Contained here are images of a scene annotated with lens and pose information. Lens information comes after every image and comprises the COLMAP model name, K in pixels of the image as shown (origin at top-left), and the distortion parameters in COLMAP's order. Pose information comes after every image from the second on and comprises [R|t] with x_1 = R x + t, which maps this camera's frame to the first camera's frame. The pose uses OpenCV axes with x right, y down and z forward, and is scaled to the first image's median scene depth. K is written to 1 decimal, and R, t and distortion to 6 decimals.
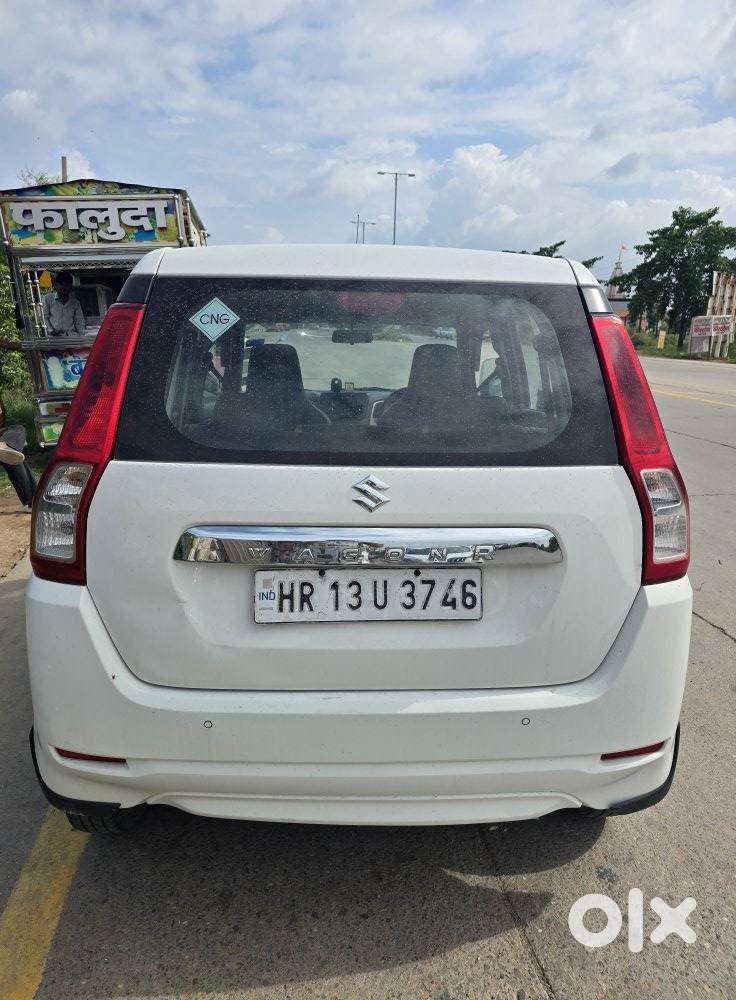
lens RADIAL K [[680.4, 0, 363.0], [0, 680.4, 504.3], [0, 0, 1]] dist [0.027551, -0.006398]
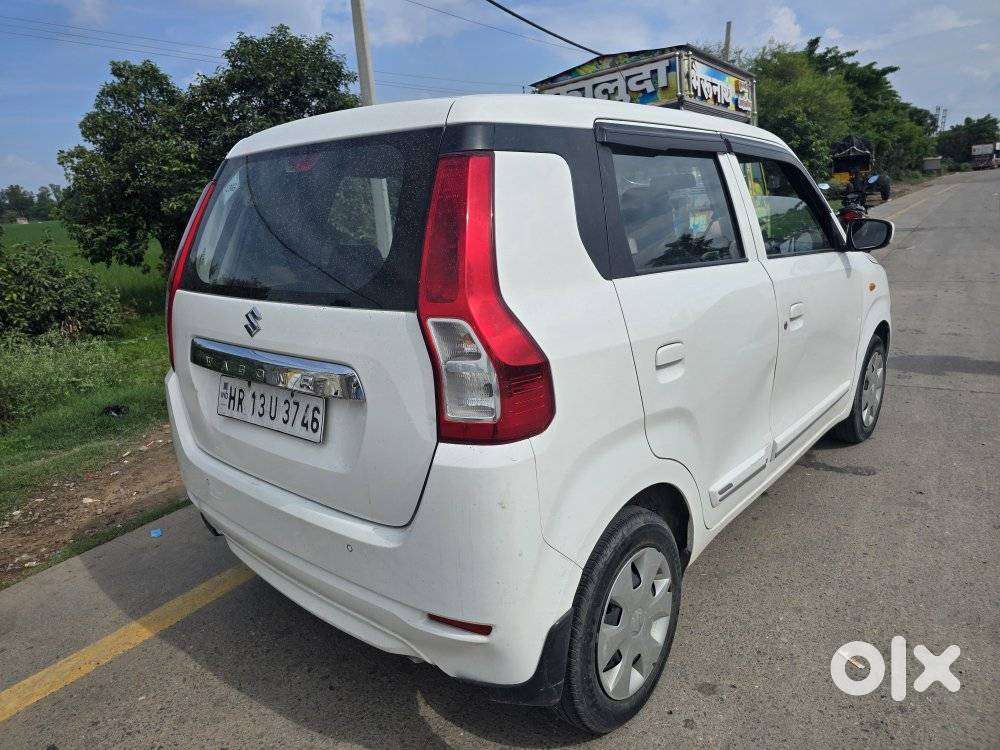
lens RADIAL K [[666.6, 0, 492.5], [0, 666.6, 373.9], [0, 0, 1]] dist [0.064135, -0.055980]
pose [[0.721774, 0.115020, -0.682505, 0.932424], [-0.101736, 0.993015, 0.059760, -0.032306], [0.684611, 0.026302, 0.728434, 0.330547]]
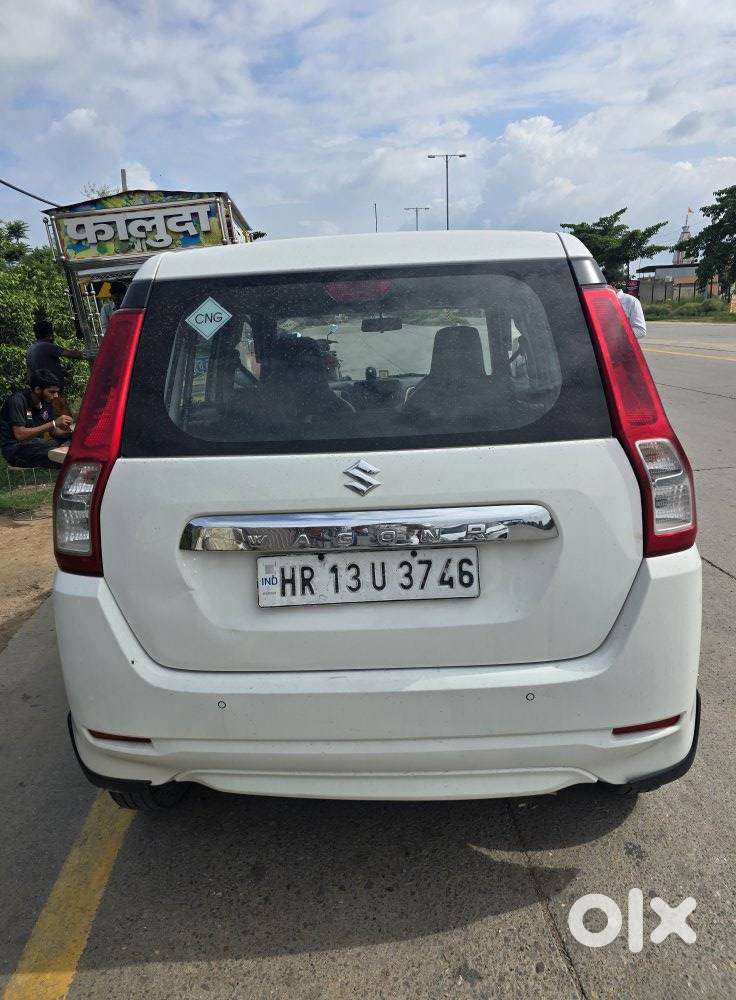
lens RADIAL K [[675.4, 0, 368.0], [0, 675.4, 500.0], [0, 0, 1]] dist [0.033624, -0.005894]
pose [[0.994703, -0.044620, -0.092600, 0.091242], [0.045712, 0.998908, 0.009705, 0.006294], [0.092066, -0.013887, 0.995656, -0.012202]]
